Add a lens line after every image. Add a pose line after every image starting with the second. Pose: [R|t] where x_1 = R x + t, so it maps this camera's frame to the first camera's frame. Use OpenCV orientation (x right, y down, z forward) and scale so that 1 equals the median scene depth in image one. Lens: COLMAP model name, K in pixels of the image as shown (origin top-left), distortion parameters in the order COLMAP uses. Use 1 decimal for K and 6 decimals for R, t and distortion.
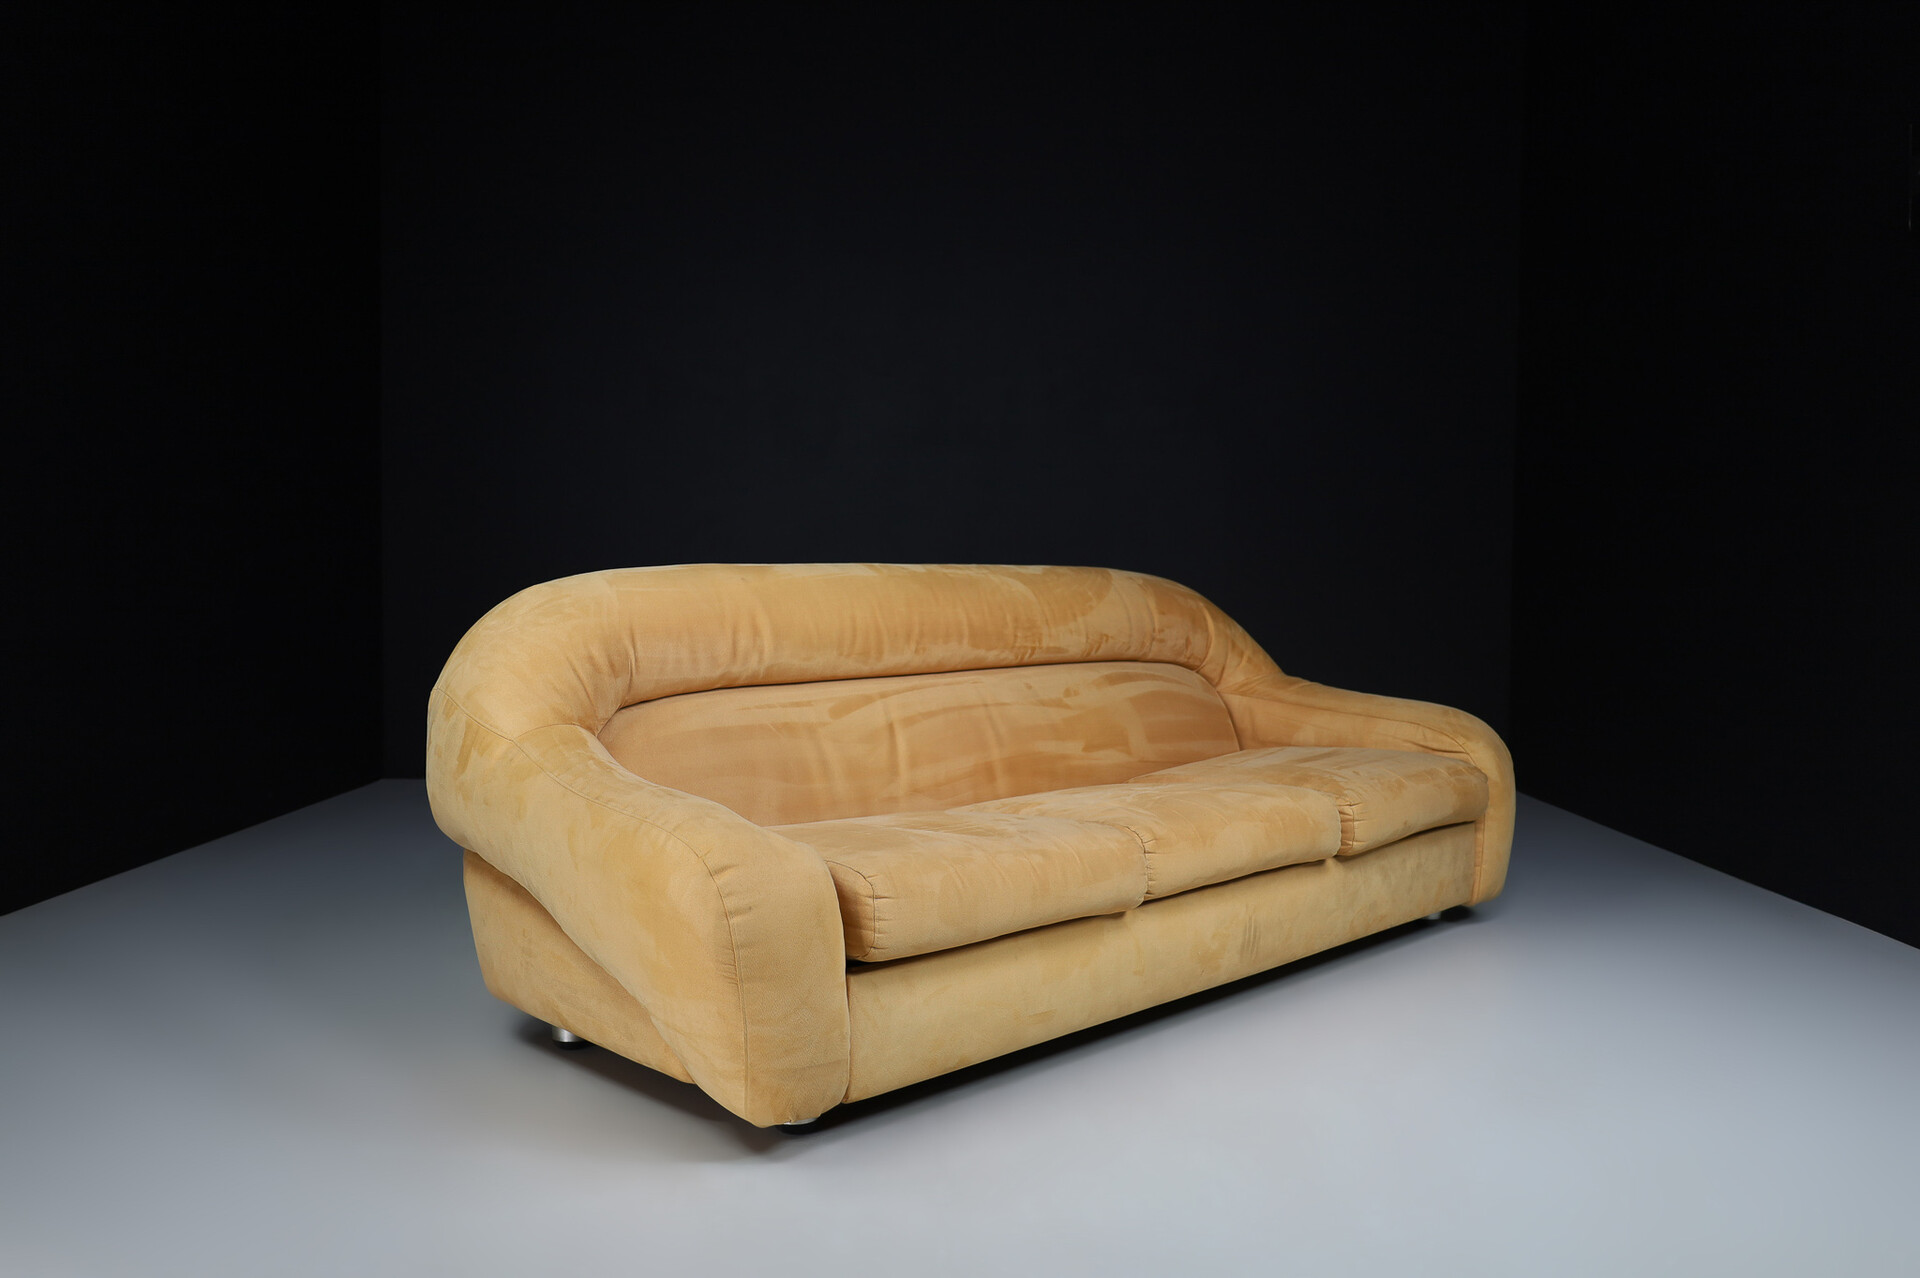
lens RADIAL K [[1567.1, 0, 960.0], [0, 1567.1, 639.0], [0, 0, 1]] dist [-0.011627, -0.003135]
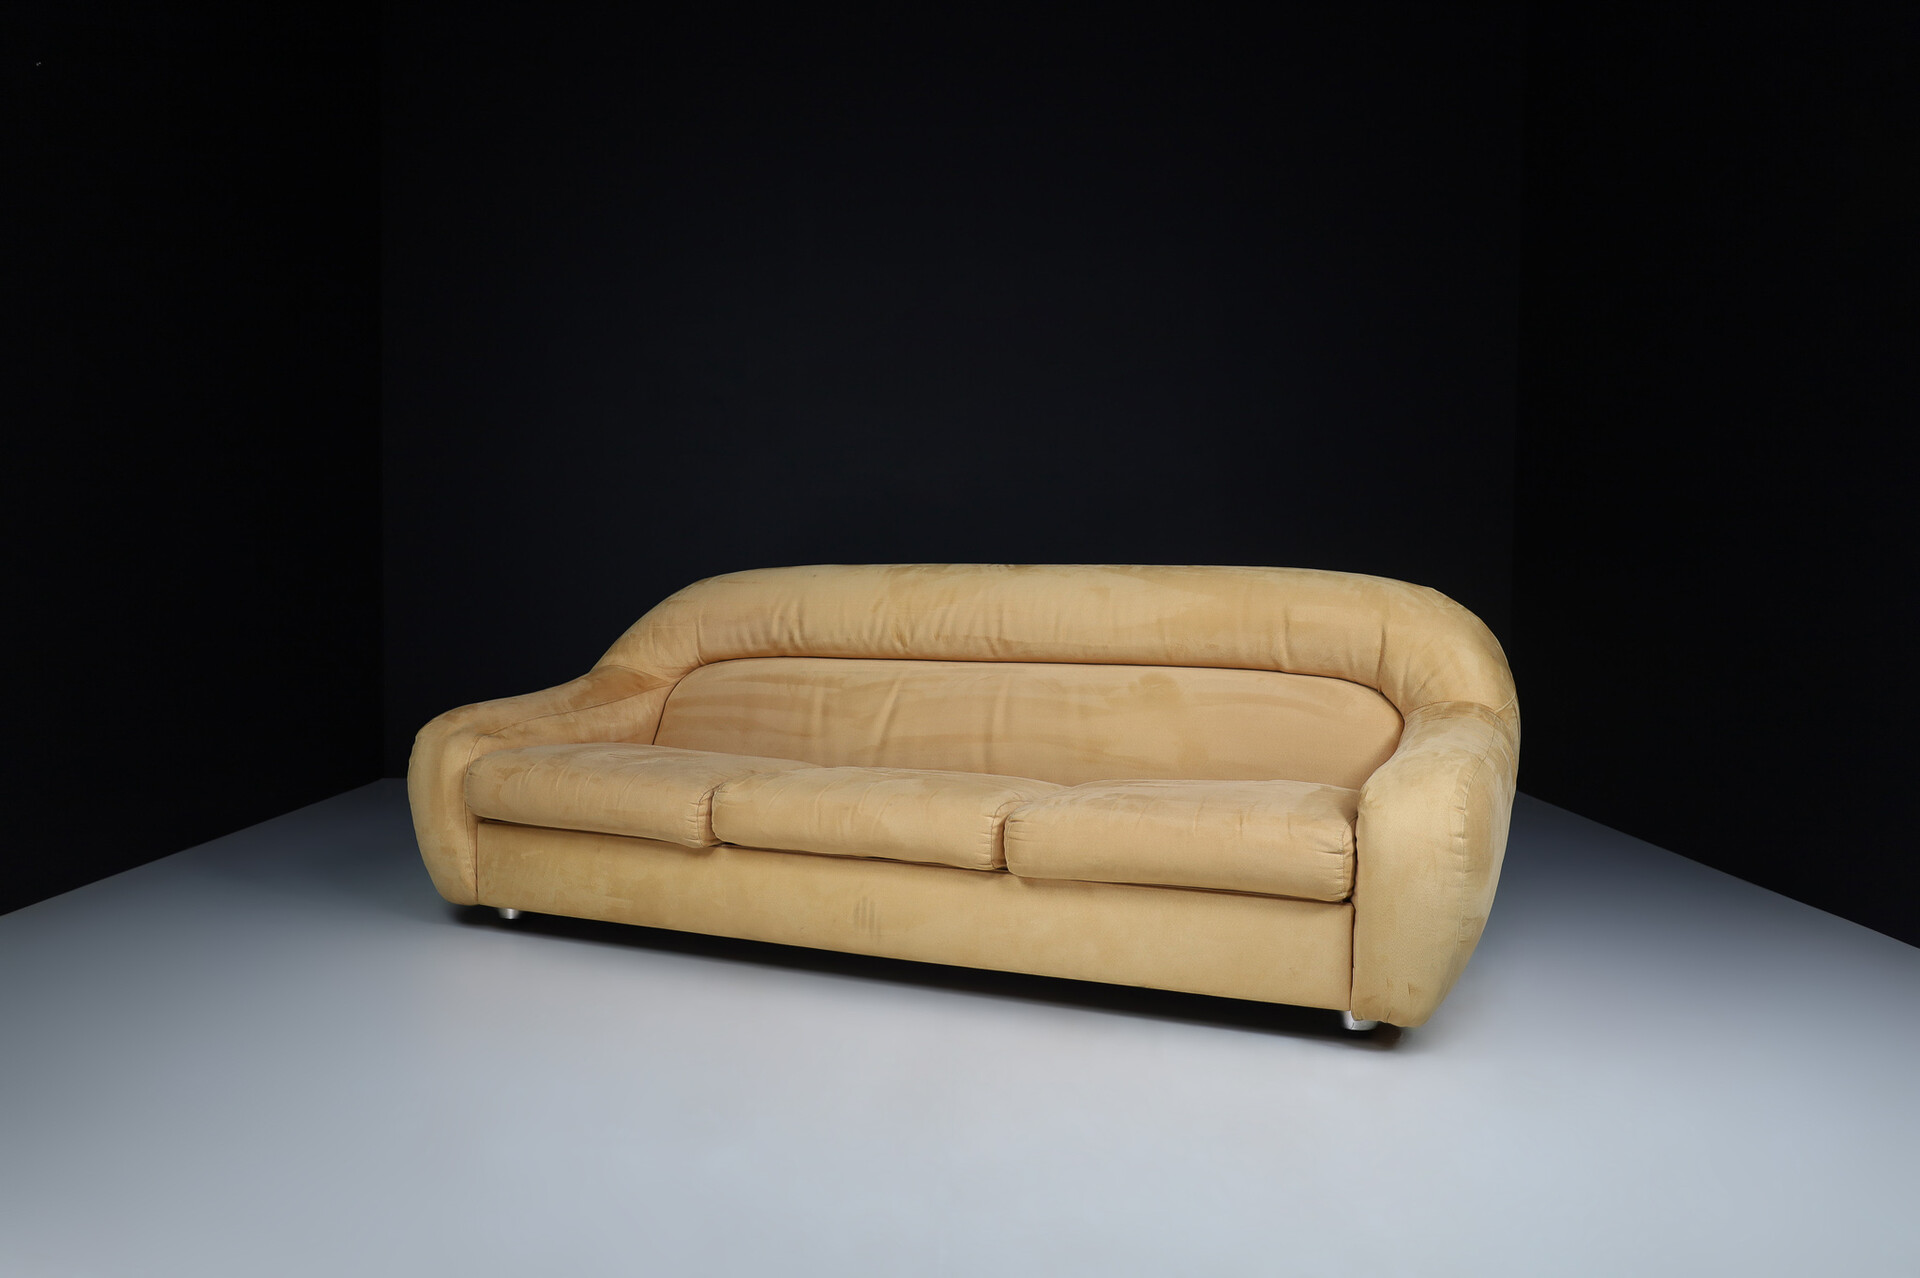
lens RADIAL K [[1571.6, 0, 939.2], [0, 1571.6, 636.3], [0, 0, 1]] dist [0.005559, 0.000139]
pose [[0.312571, 0.037093, -0.949170, 1.015889], [-0.046154, 0.998650, 0.023827, -0.021482], [0.948772, 0.036360, 0.313861, 0.599789]]
